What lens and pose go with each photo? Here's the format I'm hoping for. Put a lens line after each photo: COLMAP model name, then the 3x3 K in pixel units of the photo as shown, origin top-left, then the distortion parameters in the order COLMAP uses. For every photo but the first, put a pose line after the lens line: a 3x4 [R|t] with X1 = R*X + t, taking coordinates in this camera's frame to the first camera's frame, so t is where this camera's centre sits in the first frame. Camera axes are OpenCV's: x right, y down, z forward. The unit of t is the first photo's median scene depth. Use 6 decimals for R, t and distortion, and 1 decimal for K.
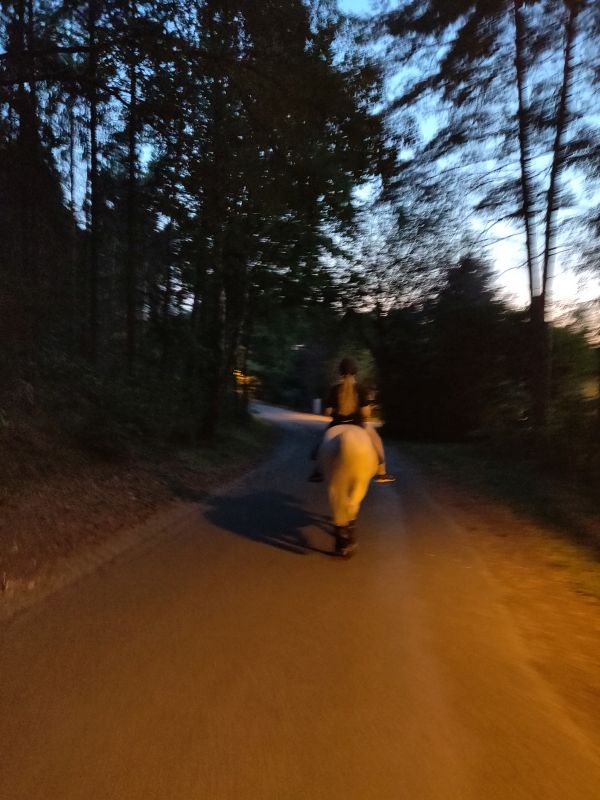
lens RADIAL K [[580.7, 0, 300.0], [0, 580.7, 400.0], [0, 0, 1]] dist [0.000138, 0.001077]
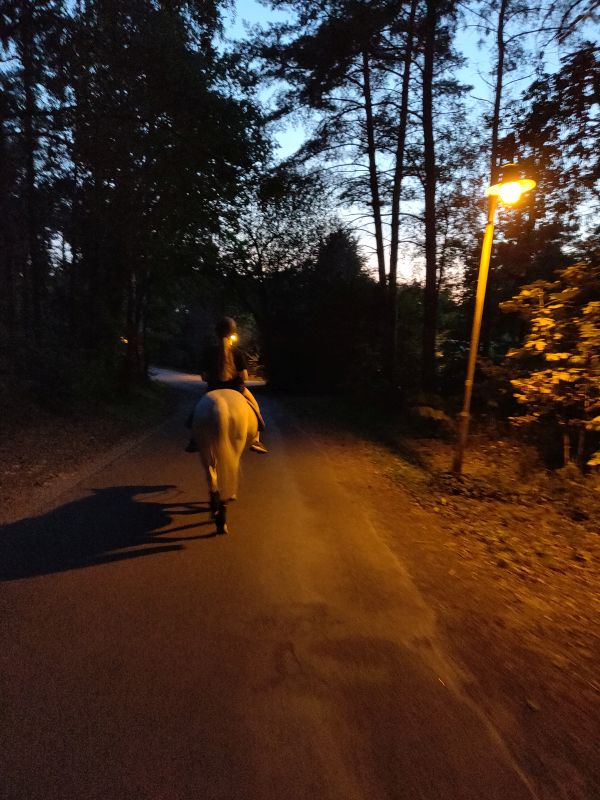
lens RADIAL K [[718.6, 0, 300.0], [0, 718.6, 400.0], [0, 0, 1]] dist [0.362619, 0.000488]
pose [[0.981530, -0.033308, 0.188384, -0.078244], [0.022269, 0.997925, 0.060415, -0.009466], [-0.190006, -0.055104, 0.980235, -0.508322]]
